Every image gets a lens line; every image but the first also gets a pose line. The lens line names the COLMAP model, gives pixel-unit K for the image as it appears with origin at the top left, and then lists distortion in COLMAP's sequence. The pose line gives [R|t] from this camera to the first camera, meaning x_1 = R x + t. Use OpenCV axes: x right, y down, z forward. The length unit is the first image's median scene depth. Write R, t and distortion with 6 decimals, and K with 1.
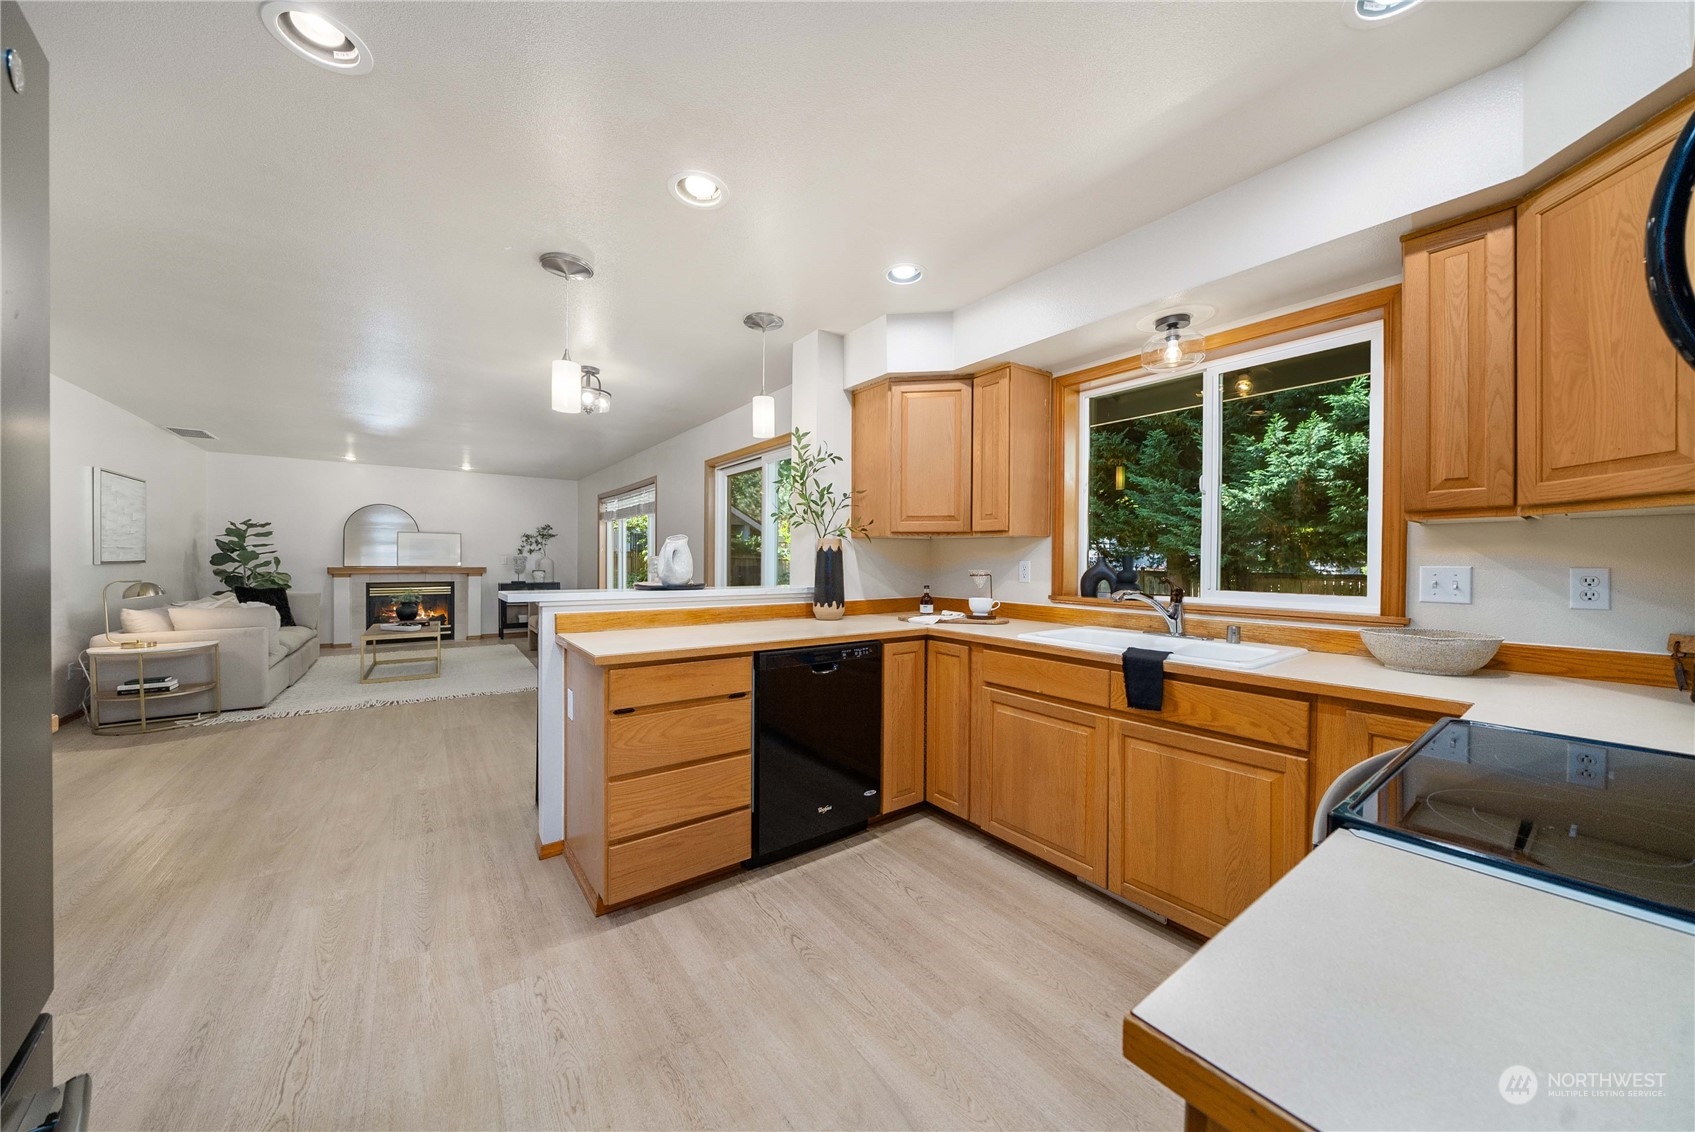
lens RADIAL K [[588.2, 0, 844.0], [0, 588.2, 561.3], [0, 0, 1]] dist [-0.002096, -0.000164]
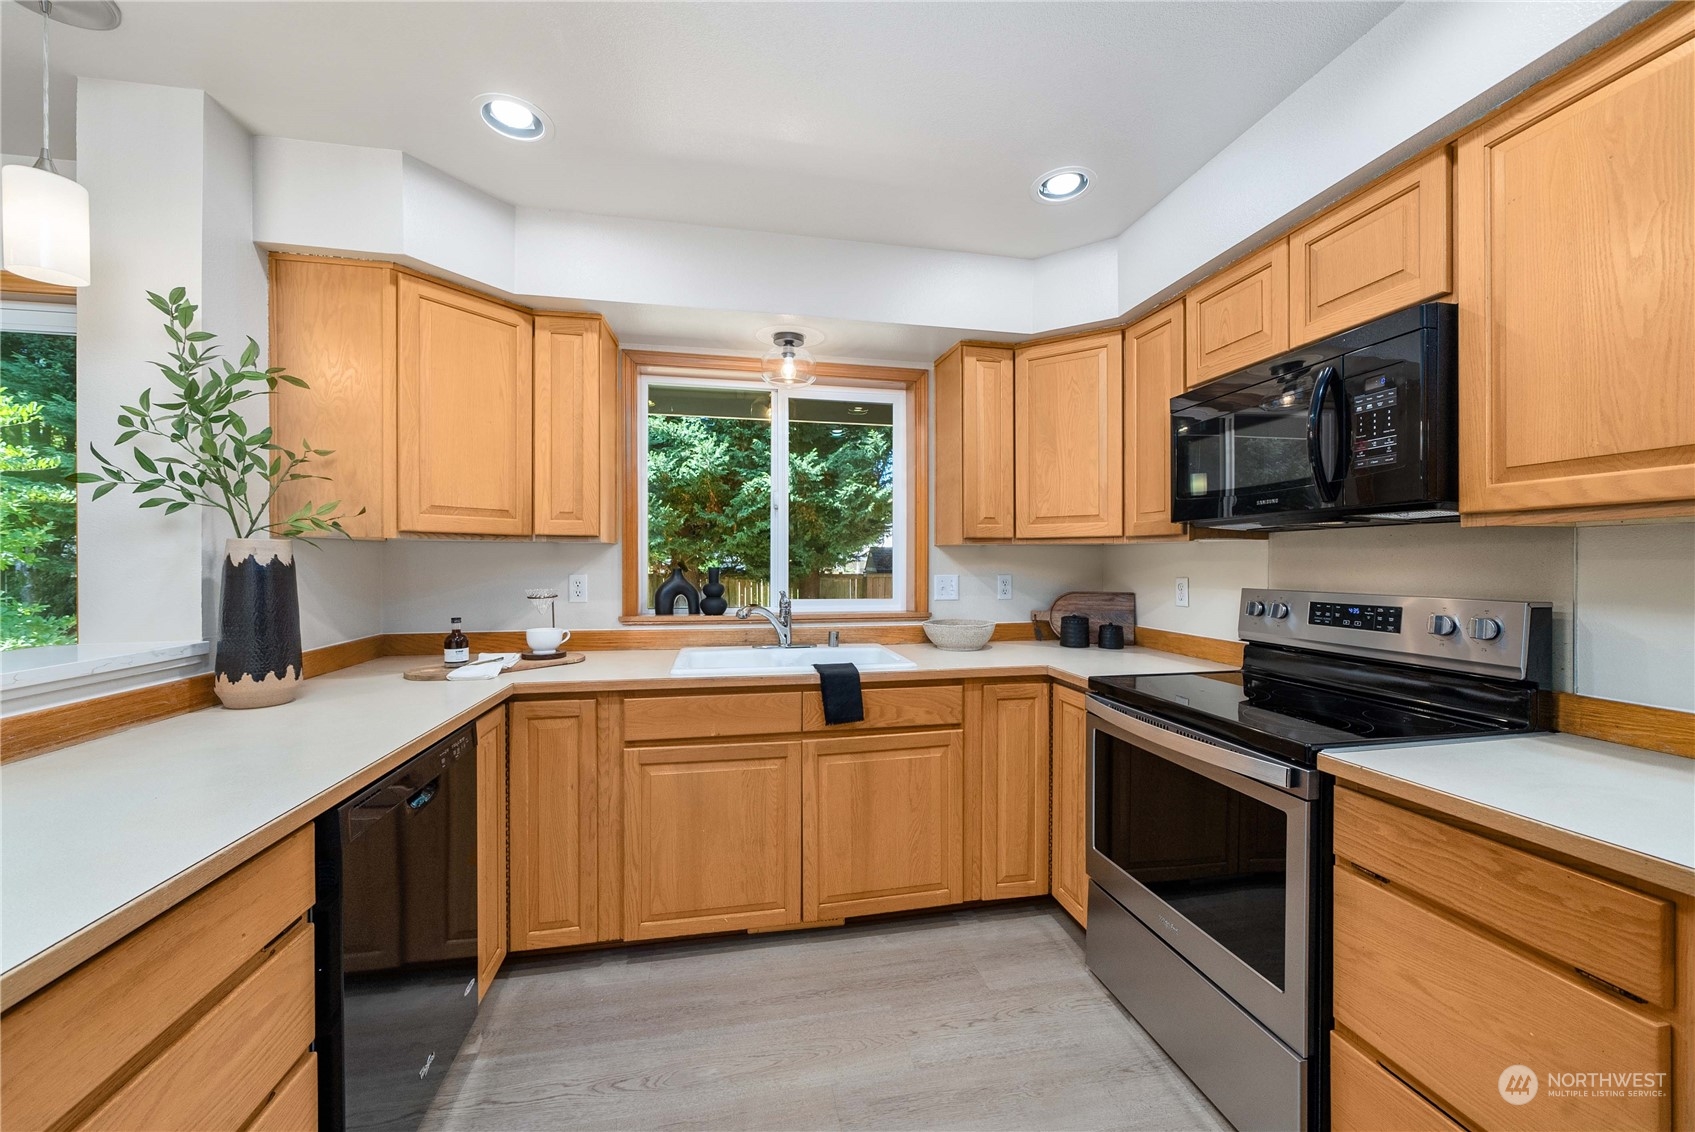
lens RADIAL K [[637.0, 0, 848.7], [0, 637.0, 563.2], [0, 0, 1]] dist [-0.002917, -0.000168]
pose [[0.420594, -0.009287, 0.907202, -0.358313], [0.005130, 0.999956, 0.007858, -0.024189], [-0.907235, 0.001349, 0.420623, 0.397819]]
